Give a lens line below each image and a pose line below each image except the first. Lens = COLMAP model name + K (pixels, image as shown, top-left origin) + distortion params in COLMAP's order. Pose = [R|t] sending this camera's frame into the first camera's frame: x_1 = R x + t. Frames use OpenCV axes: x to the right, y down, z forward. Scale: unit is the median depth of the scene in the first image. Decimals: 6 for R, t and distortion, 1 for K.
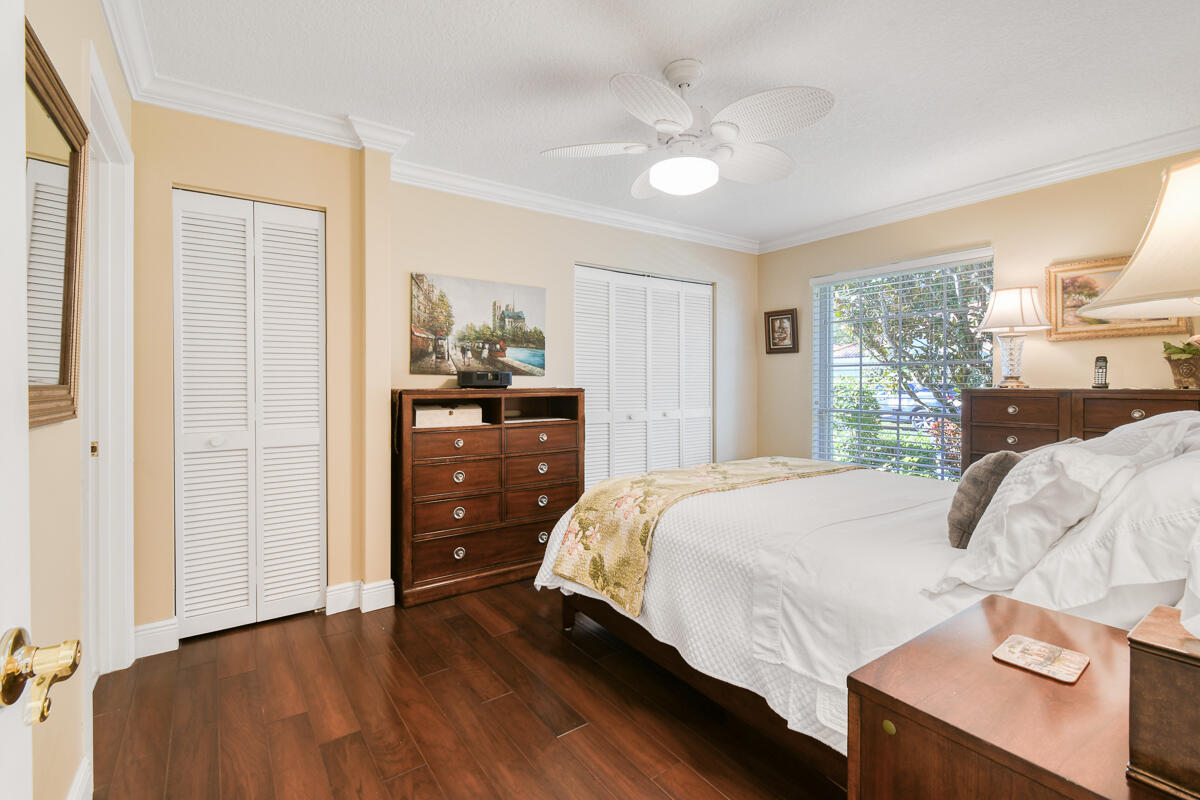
lens RADIAL K [[541.8, 0, 578.6], [0, 541.8, 387.3], [0, 0, 1]] dist [0.008795, -0.003954]
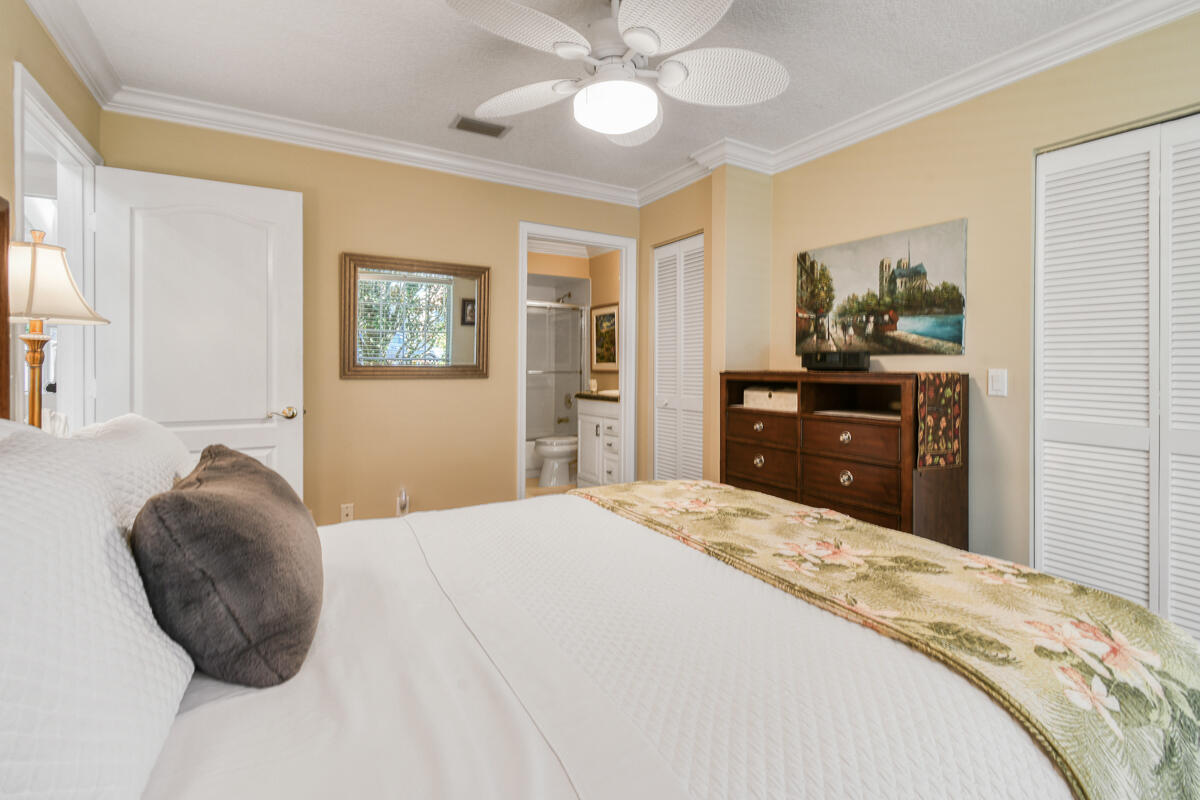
lens RADIAL K [[541.8, 0, 581.8], [0, 541.8, 362.6], [0, 0, 1]] dist [0.008795, -0.003954]
pose [[-0.054895, -0.001845, -0.998490, 0.662305], [-0.003957, 0.999991, -0.001630, -0.008582], [0.998484, 0.003861, -0.054902, 0.624867]]
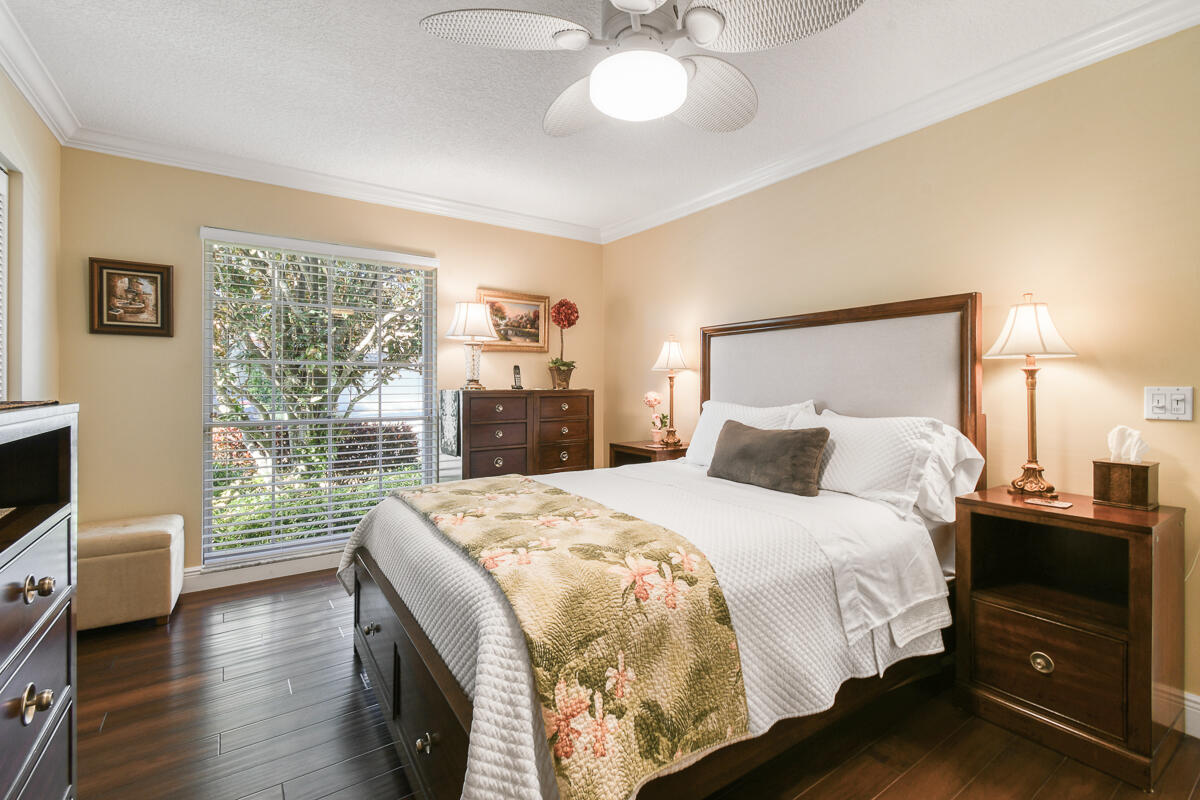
lens RADIAL K [[541.8, 0, 608.8], [0, 541.8, 390.8], [0, 0, 1]] dist [0.008795, -0.003954]
pose [[-0.030555, -0.008481, 0.999497, -0.319707], [0.008894, 0.999922, 0.008756, -0.003405], [-0.999494, 0.009157, -0.030477, 0.678296]]
